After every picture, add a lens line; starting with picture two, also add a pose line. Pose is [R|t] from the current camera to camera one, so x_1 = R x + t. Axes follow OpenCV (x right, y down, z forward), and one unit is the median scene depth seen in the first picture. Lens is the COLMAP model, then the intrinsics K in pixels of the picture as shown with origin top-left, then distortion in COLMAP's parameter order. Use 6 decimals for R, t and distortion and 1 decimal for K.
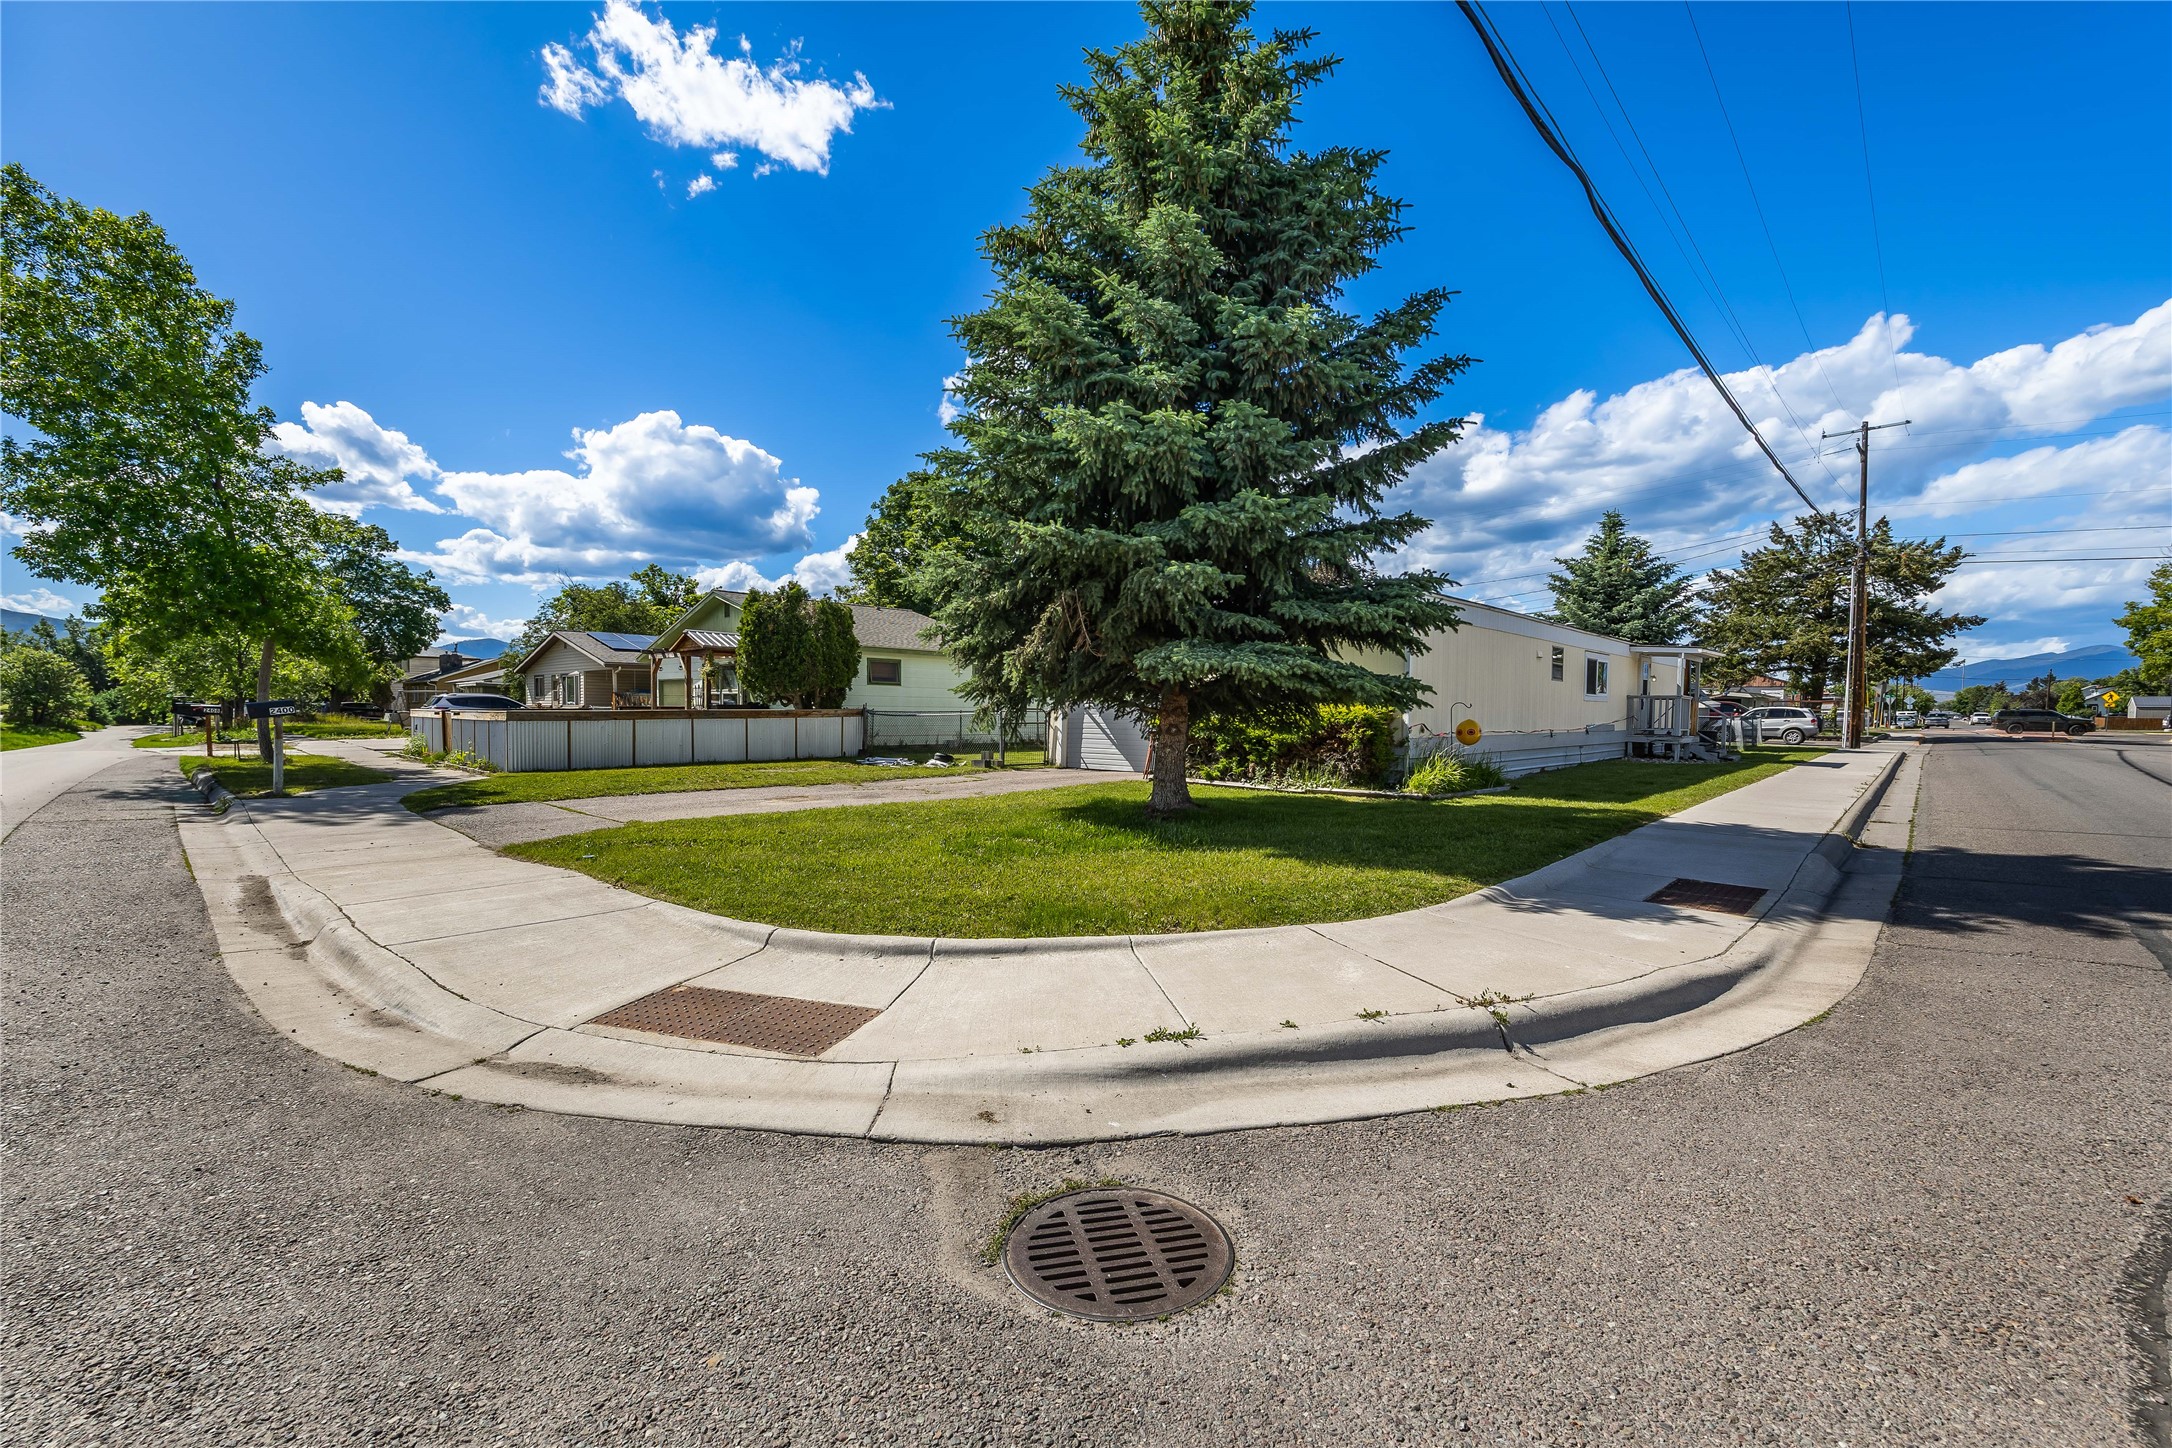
lens RADIAL K [[903.0, 0, 1071.2], [0, 903.0, 760.1], [0, 0, 1]] dist [-0.000004, -0.000025]
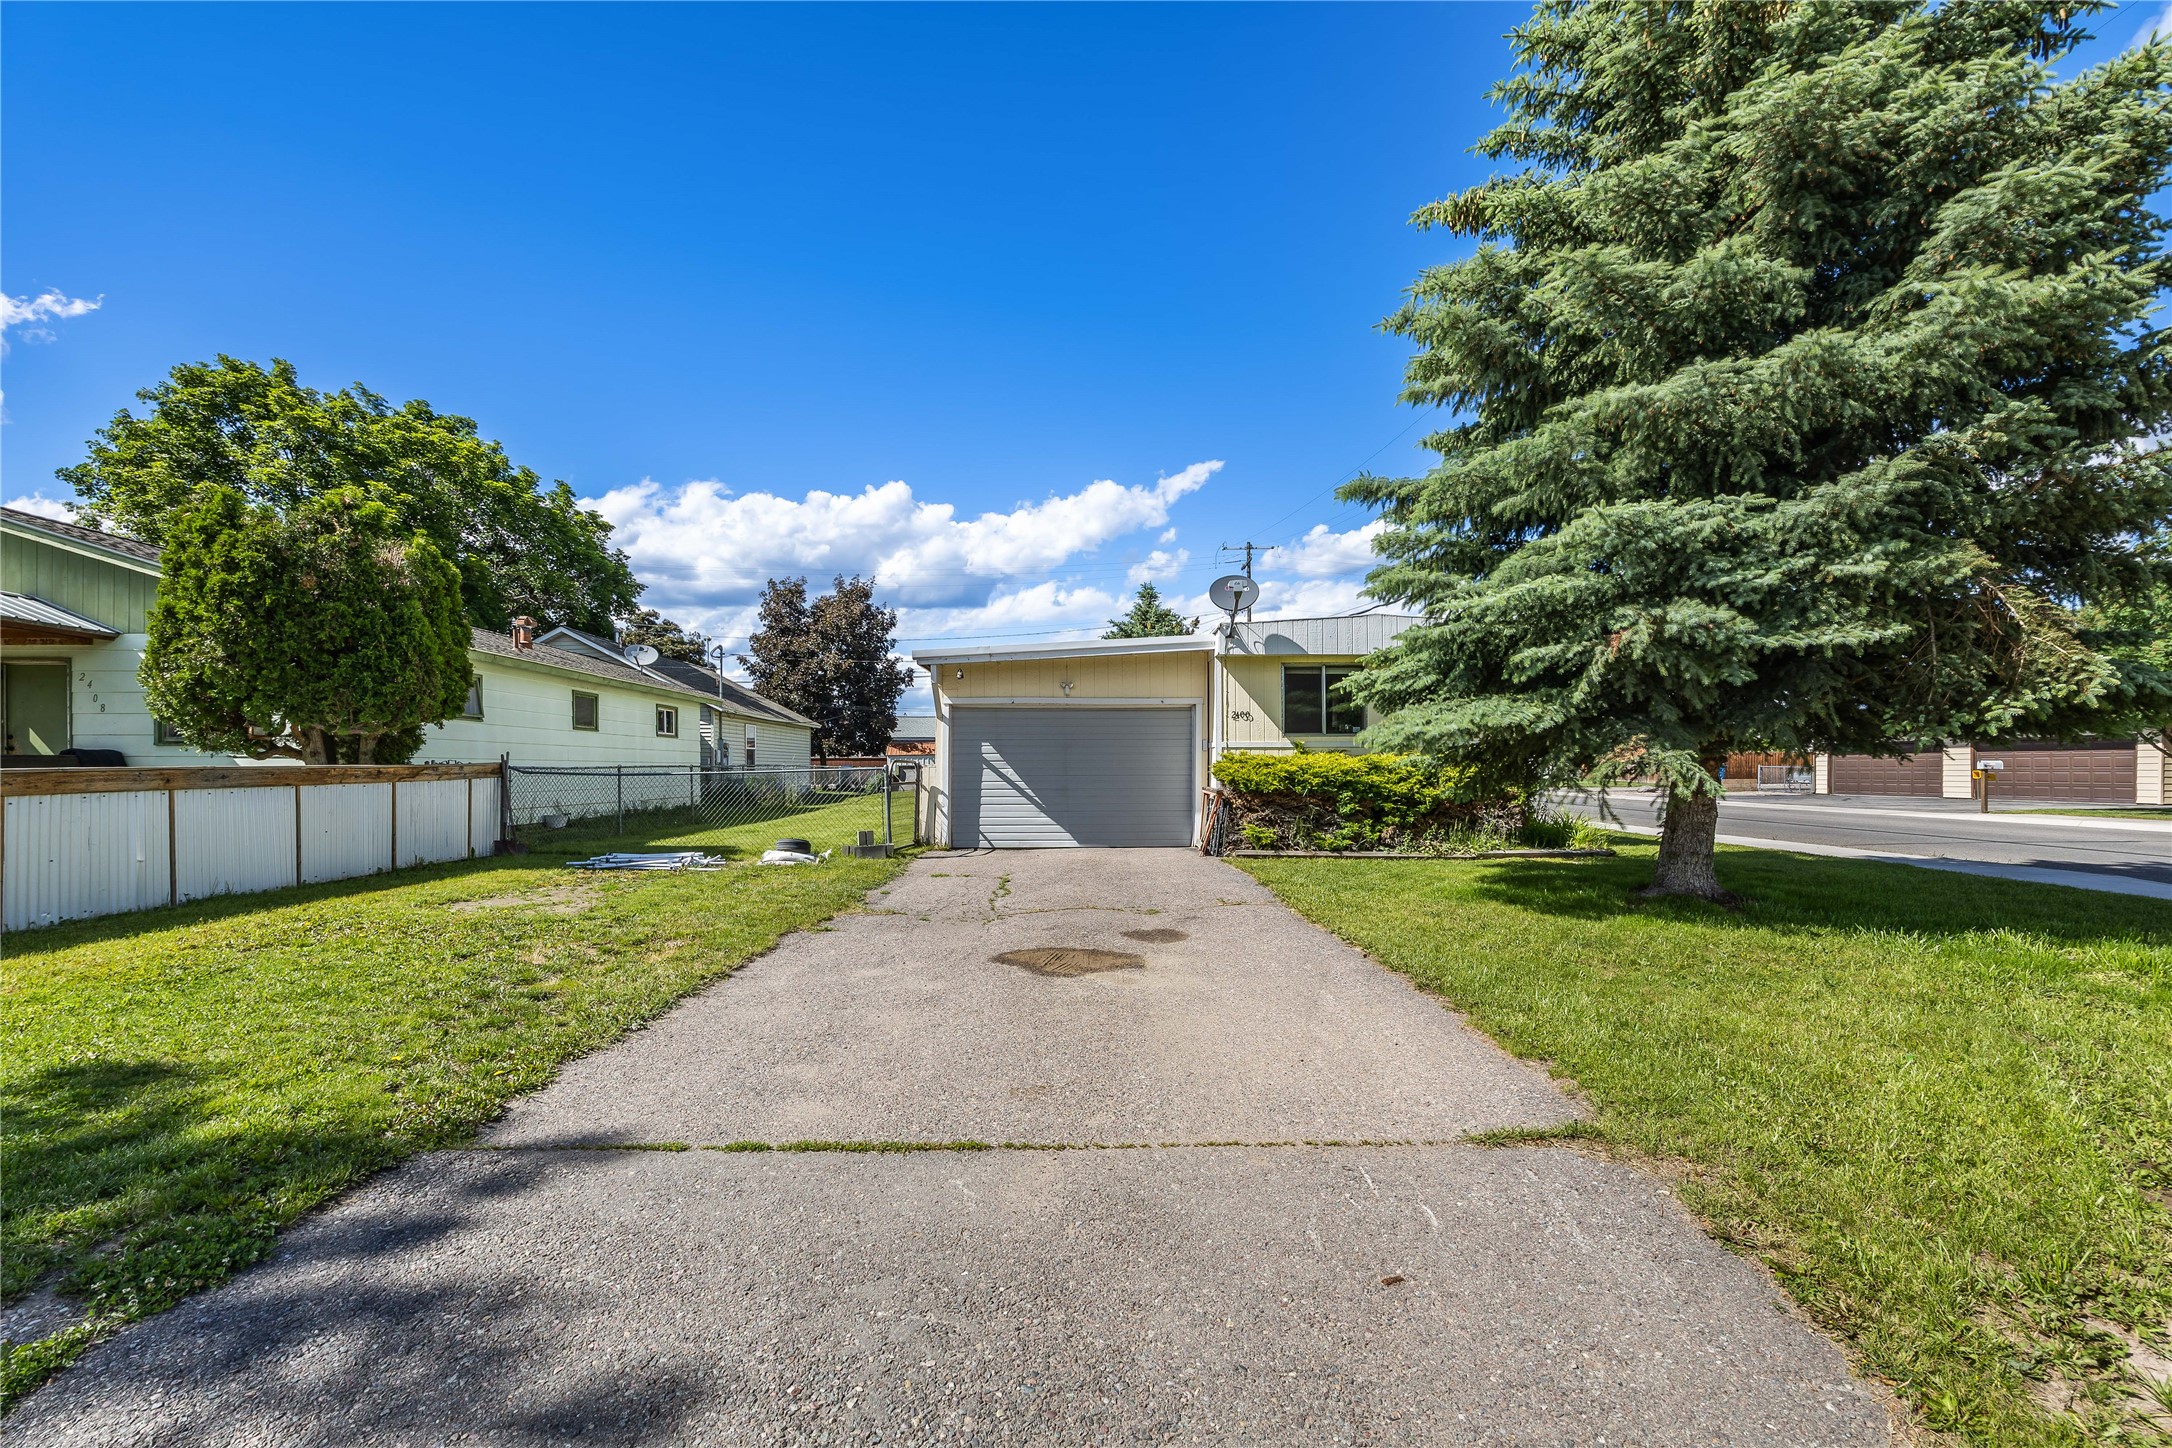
lens RADIAL K [[903.0, 0, 1071.2], [0, 903.0, 760.1], [0, 0, 1]] dist [-0.000004, -0.000025]
pose [[0.709406, -0.003287, 0.704792, -0.374315], [0.044297, 0.998220, -0.039931, -0.024006], [-0.703407, 0.059548, 0.708289, 0.416633]]
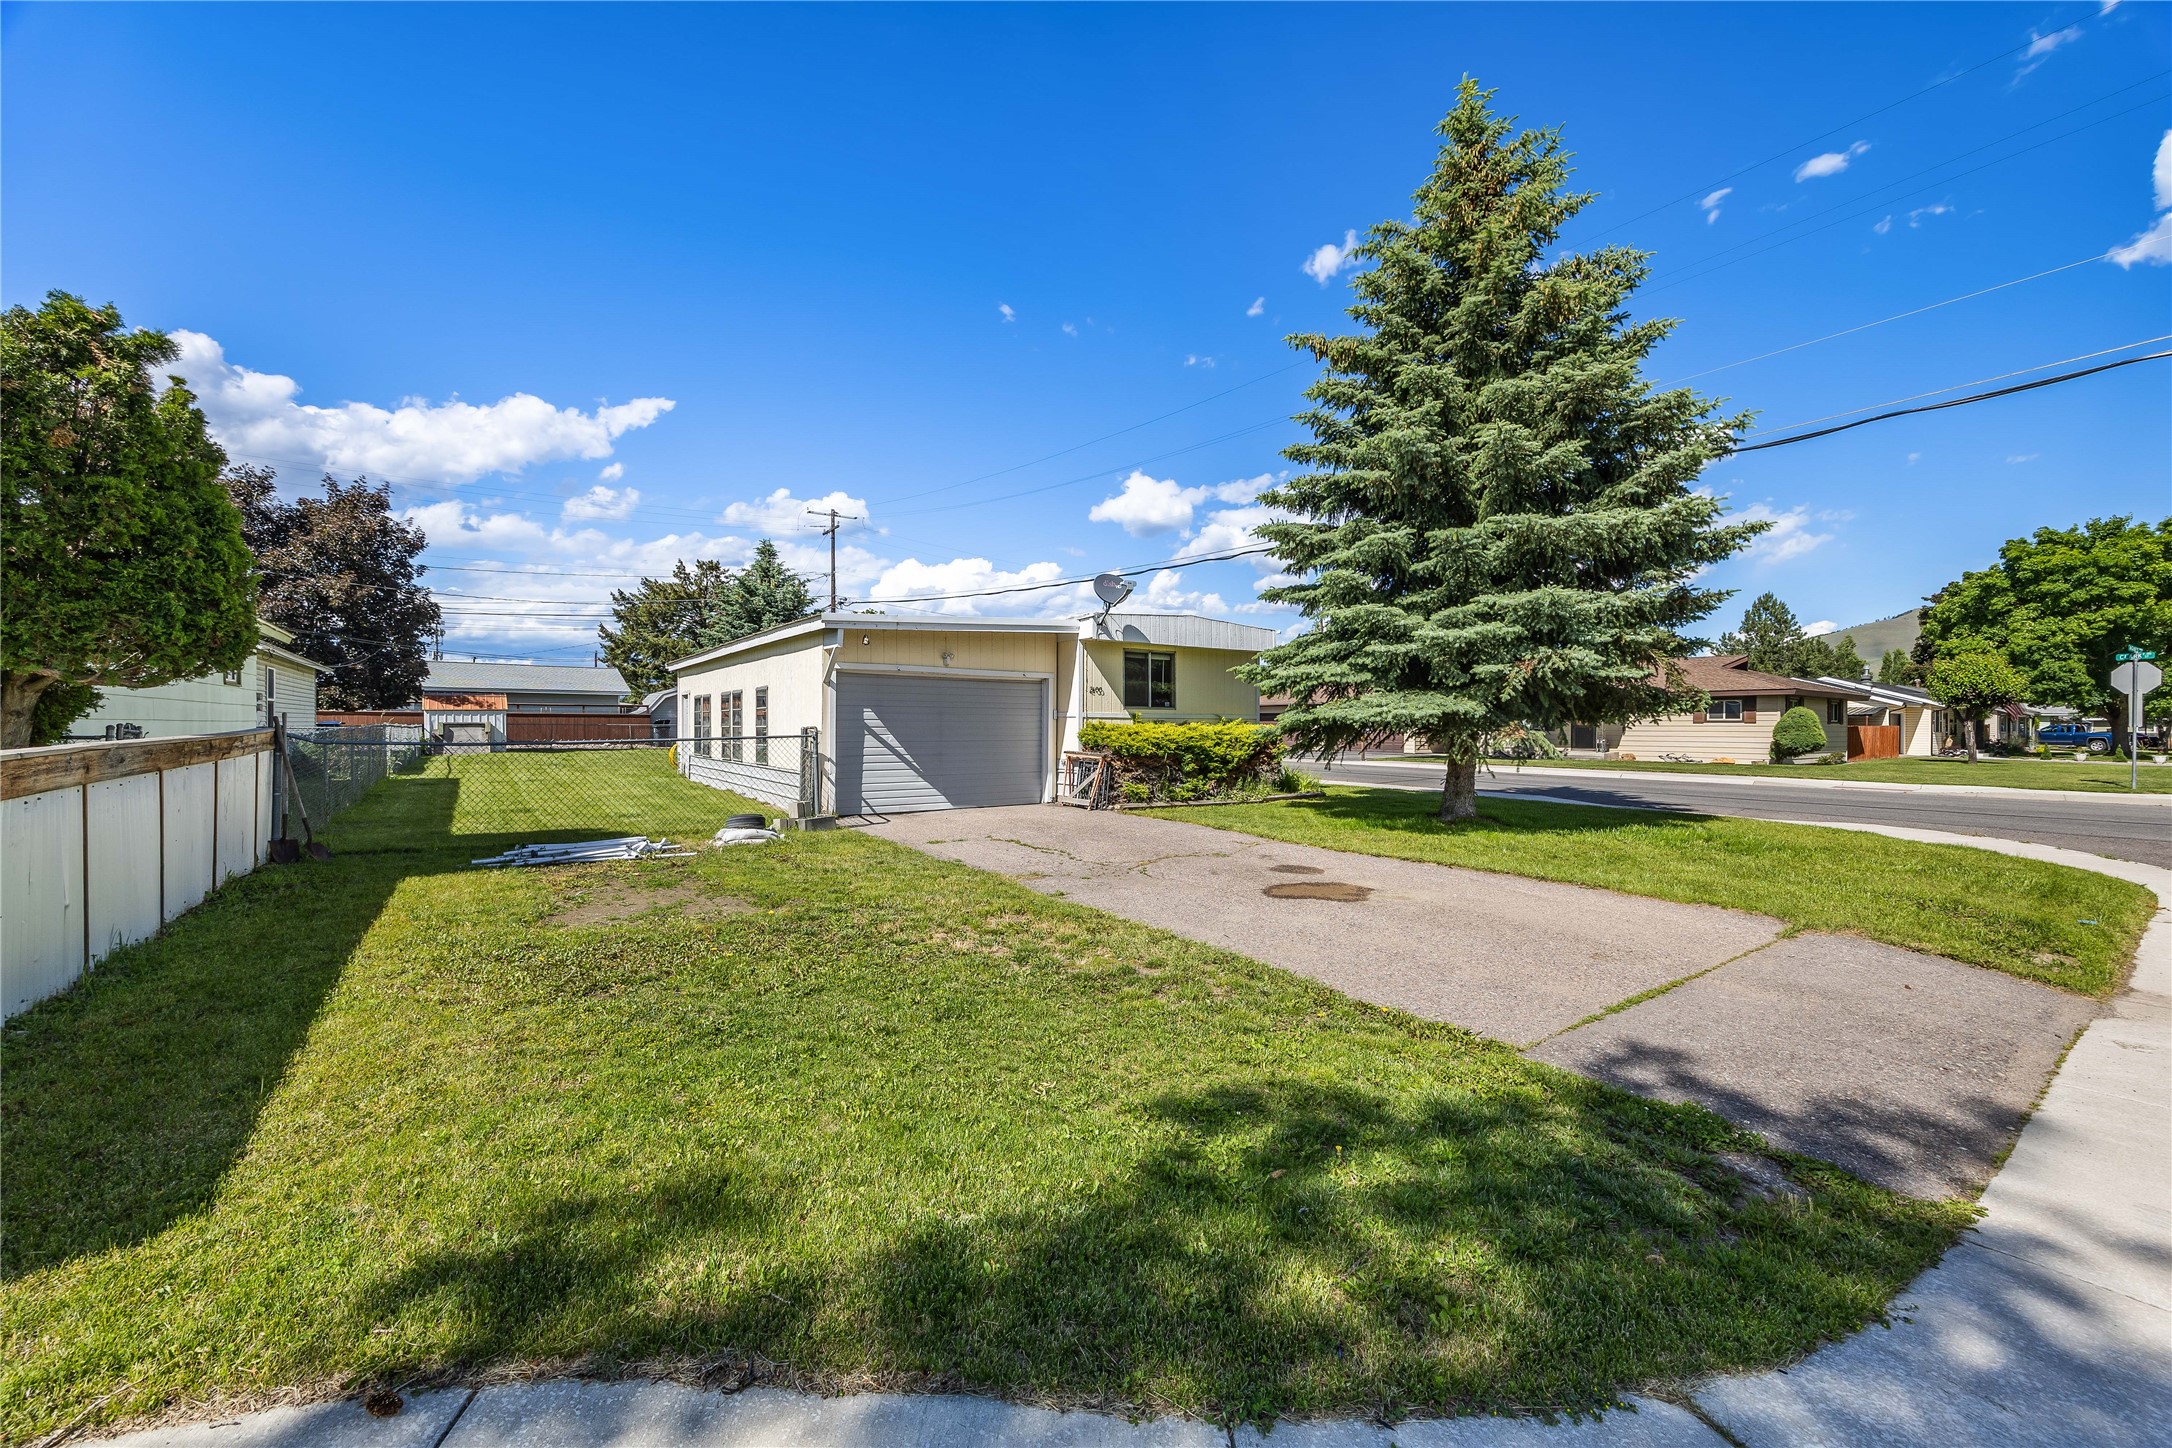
lens RADIAL K [[861.6, 0, 1086.0], [0, 861.6, 724.0], [0, 0, 1]] dist [-0.000814, -0.000136]
pose [[0.170197, -0.005312, 0.985396, -0.534037], [0.046403, 0.998919, -0.002630, -0.043956], [-0.984317, 0.046172, 0.170260, 0.644259]]
